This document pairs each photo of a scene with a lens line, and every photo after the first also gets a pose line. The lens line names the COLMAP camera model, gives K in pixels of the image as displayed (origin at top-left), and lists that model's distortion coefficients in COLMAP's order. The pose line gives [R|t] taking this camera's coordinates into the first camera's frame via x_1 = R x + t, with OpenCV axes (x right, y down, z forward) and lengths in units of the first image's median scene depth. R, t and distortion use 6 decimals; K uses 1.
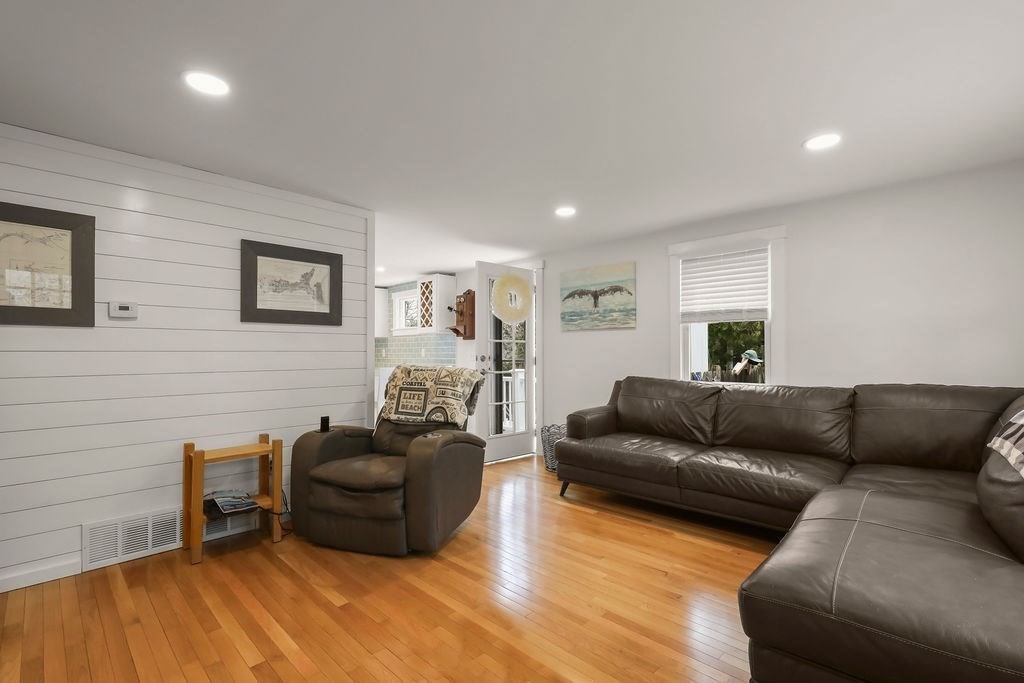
lens RADIAL K [[462.8, 0, 511.4], [0, 462.8, 344.5], [0, 0, 1]] dist [-0.002057, -0.001775]
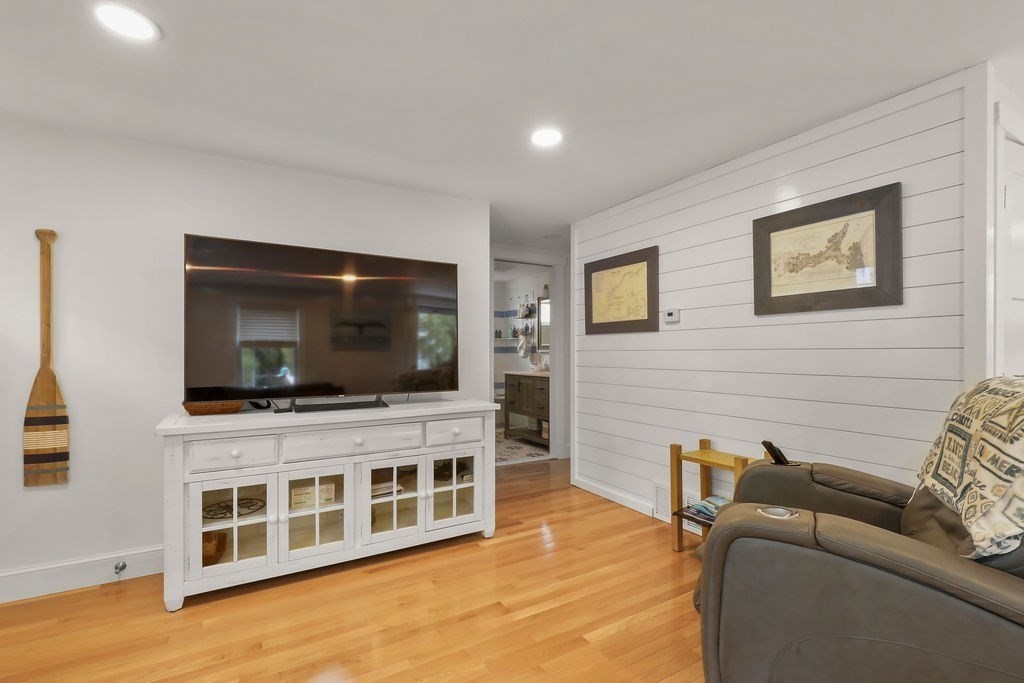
lens RADIAL K [[462.8, 0, 515.3], [0, 462.8, 349.7], [0, 0, 1]] dist [-0.002057, -0.001775]
pose [[-0.255954, -0.002941, -0.966684, 0.359707], [0.019736, 0.999771, -0.008268, 0.013309], [0.966487, -0.021195, -0.255837, 0.766318]]
